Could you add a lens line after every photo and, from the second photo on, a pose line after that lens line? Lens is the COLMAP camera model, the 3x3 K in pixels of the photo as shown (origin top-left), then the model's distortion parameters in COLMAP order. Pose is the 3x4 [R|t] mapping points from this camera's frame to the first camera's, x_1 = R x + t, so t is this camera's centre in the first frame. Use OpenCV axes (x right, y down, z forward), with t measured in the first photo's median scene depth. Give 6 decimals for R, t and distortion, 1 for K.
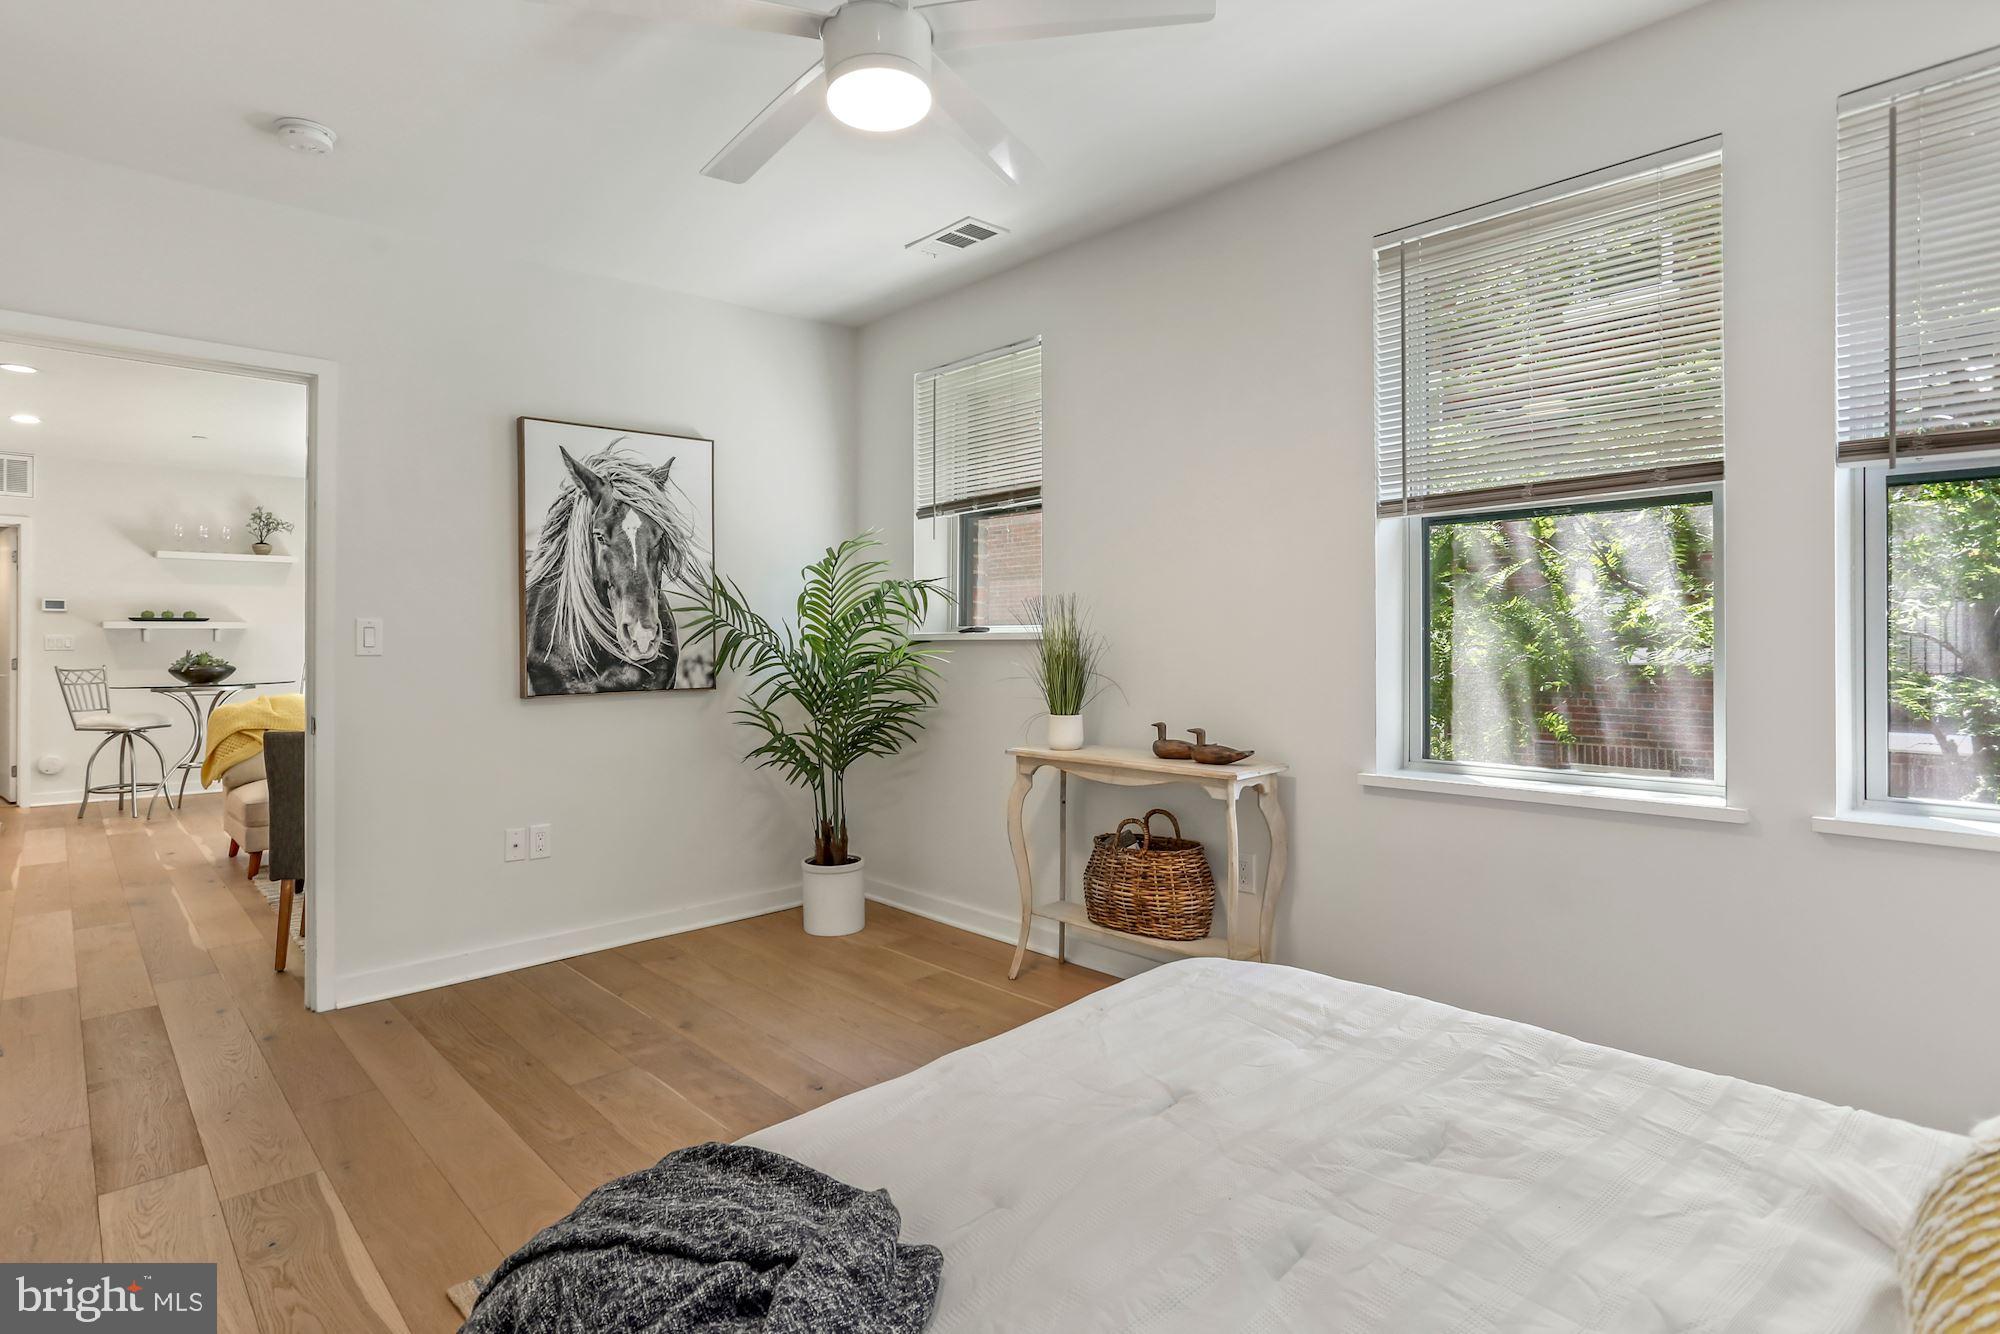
lens RADIAL K [[1013.1, 0, 993.2], [0, 1013.1, 656.4], [0, 0, 1]] dist [-0.038439, 0.018603]
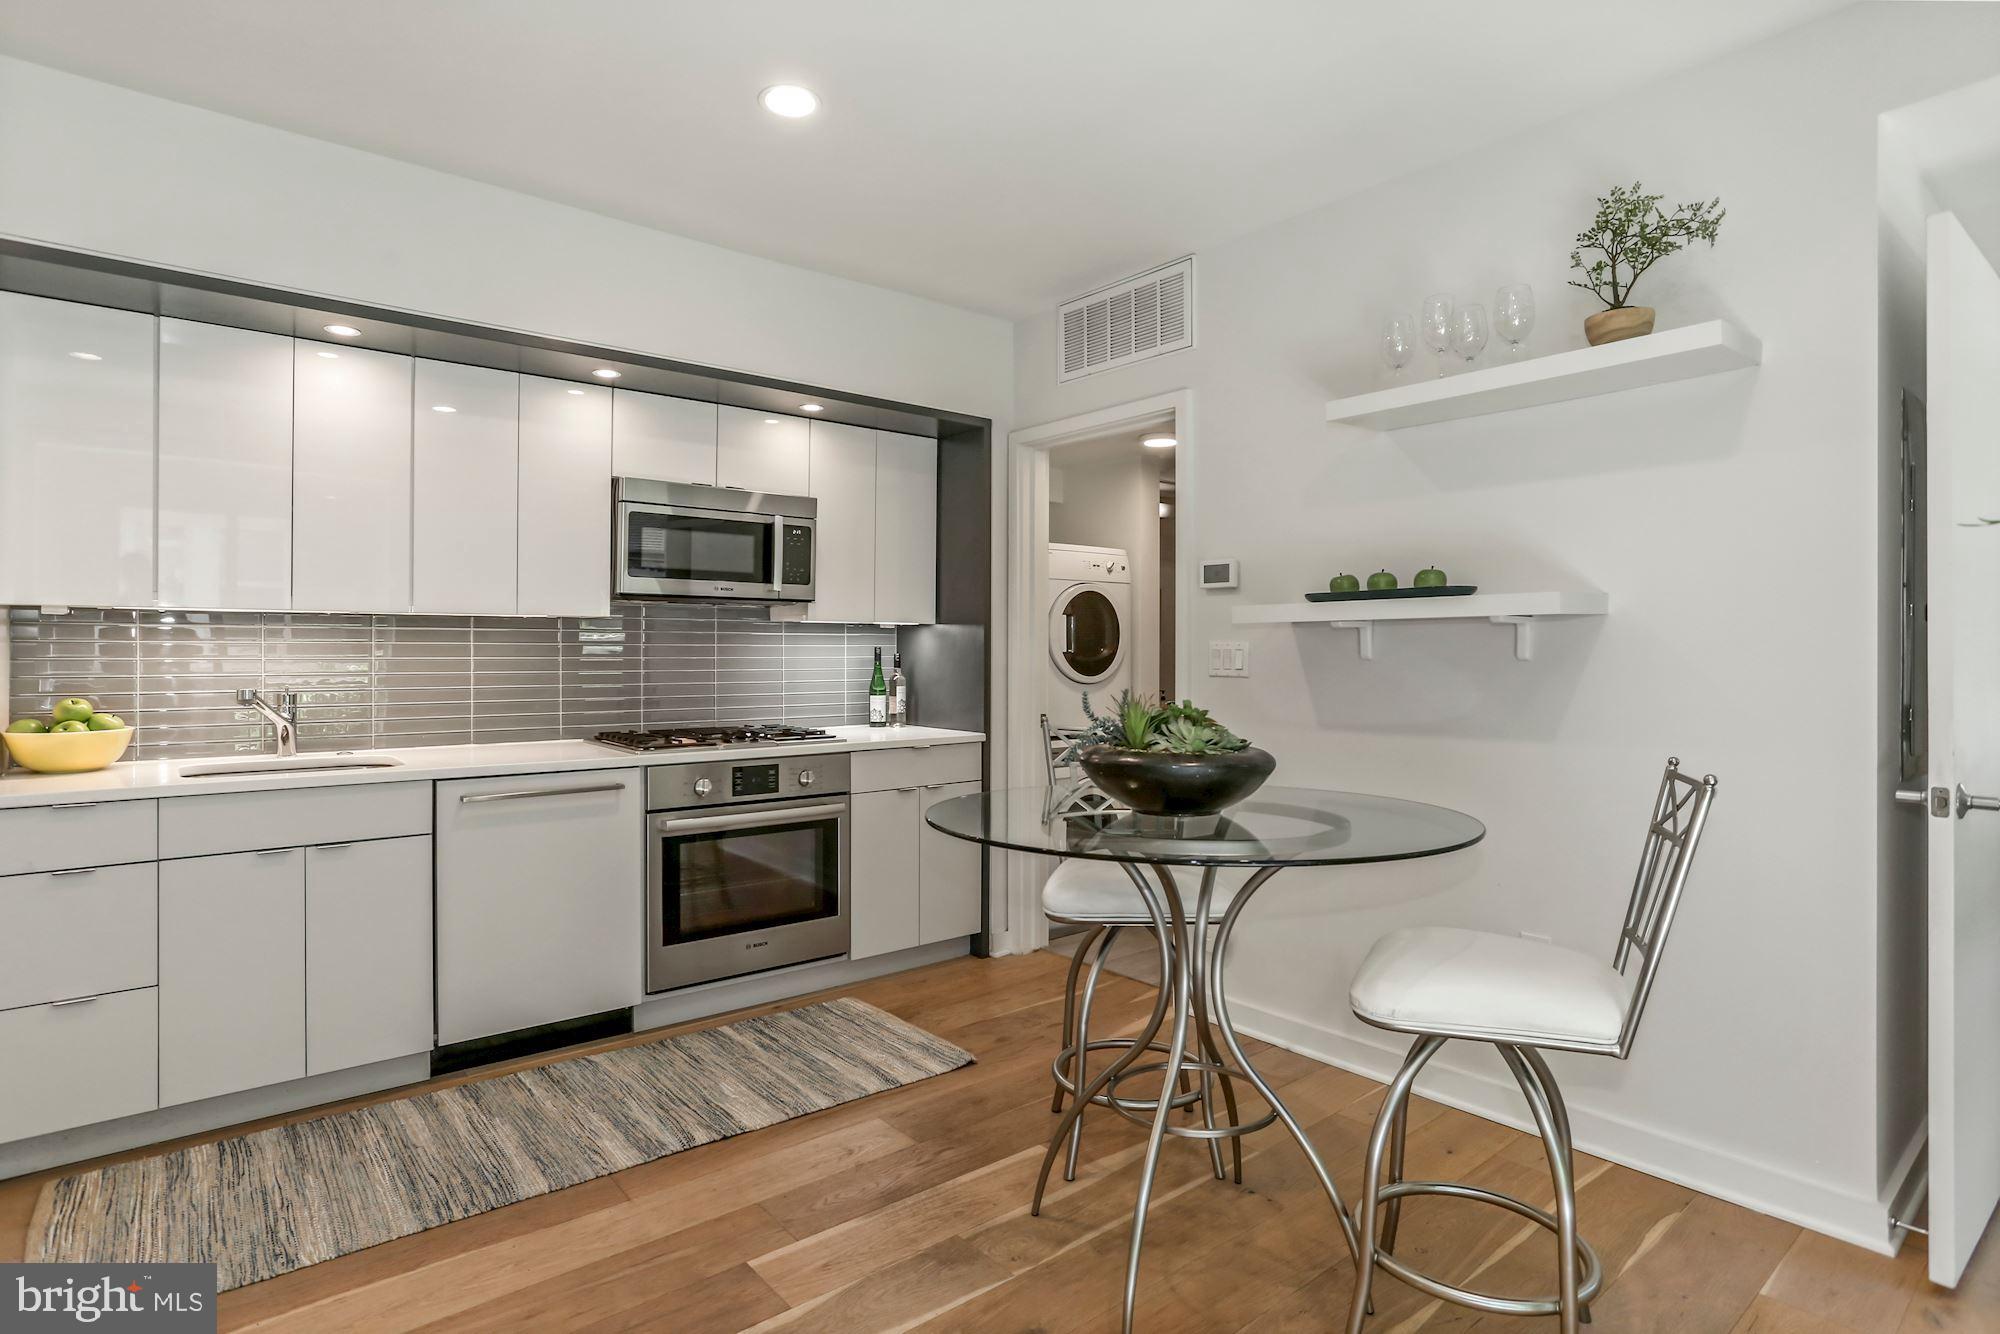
lens RADIAL K [[1013.1, 0, 990.7], [0, 1013.1, 658.4], [0, 0, 1]] dist [-0.038439, 0.018603]
pose [[-0.075943, 0.003348, -0.997107, -0.464880], [-0.004978, 0.999981, 0.003737, -0.014840], [0.997100, 0.005248, -0.075925, 0.895167]]
